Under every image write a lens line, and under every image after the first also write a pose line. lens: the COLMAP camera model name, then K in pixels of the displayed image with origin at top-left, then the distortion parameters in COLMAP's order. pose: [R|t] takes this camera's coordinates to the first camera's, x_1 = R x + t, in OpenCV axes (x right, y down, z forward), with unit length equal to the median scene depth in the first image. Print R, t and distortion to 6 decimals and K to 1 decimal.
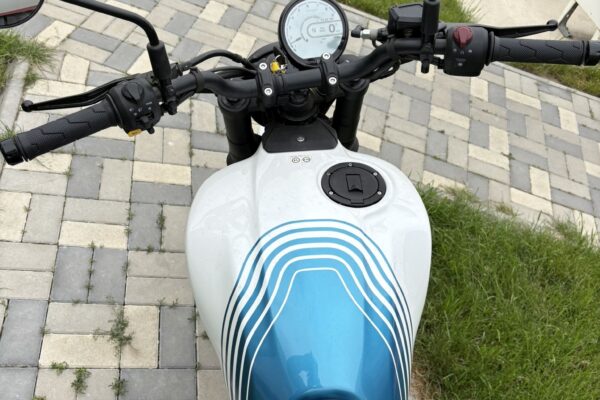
lens RADIAL K [[613.3, 0, 300.0], [0, 613.3, 200.0], [0, 0, 1]] dist [0.064943, -0.164551]
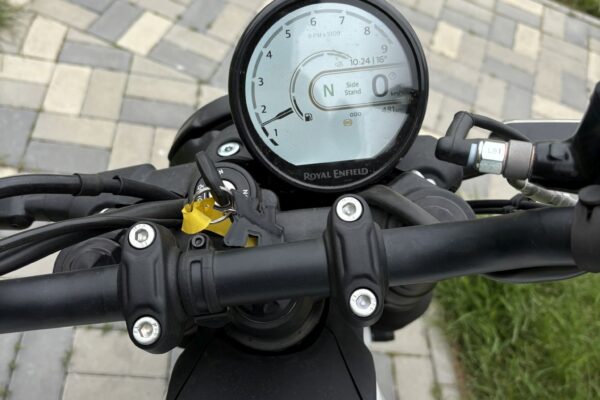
lens RADIAL K [[613.3, 0, 300.0], [0, 613.3, 200.0], [0, 0, 1]] dist [0.064943, -0.164551]
pose [[0.993265, 0.061942, -0.097916, 0.025640], [-0.052000, 0.993524, 0.101020, -0.142804], [0.103539, -0.095248, 0.990054, 0.370289]]
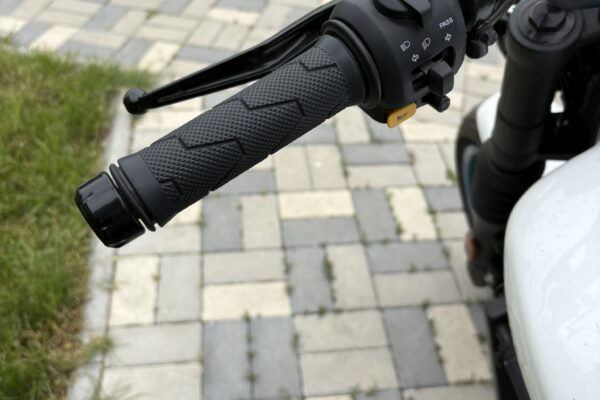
lens RADIAL K [[613.3, 0, 300.0], [0, 613.3, 200.0], [0, 0, 1]] dist [0.064943, -0.164551]
pose [[0.974714, -0.144056, -0.170822, -0.129987], [0.139200, 0.989450, -0.040139, -0.023788], [0.174802, 0.015346, 0.984484, 0.291108]]
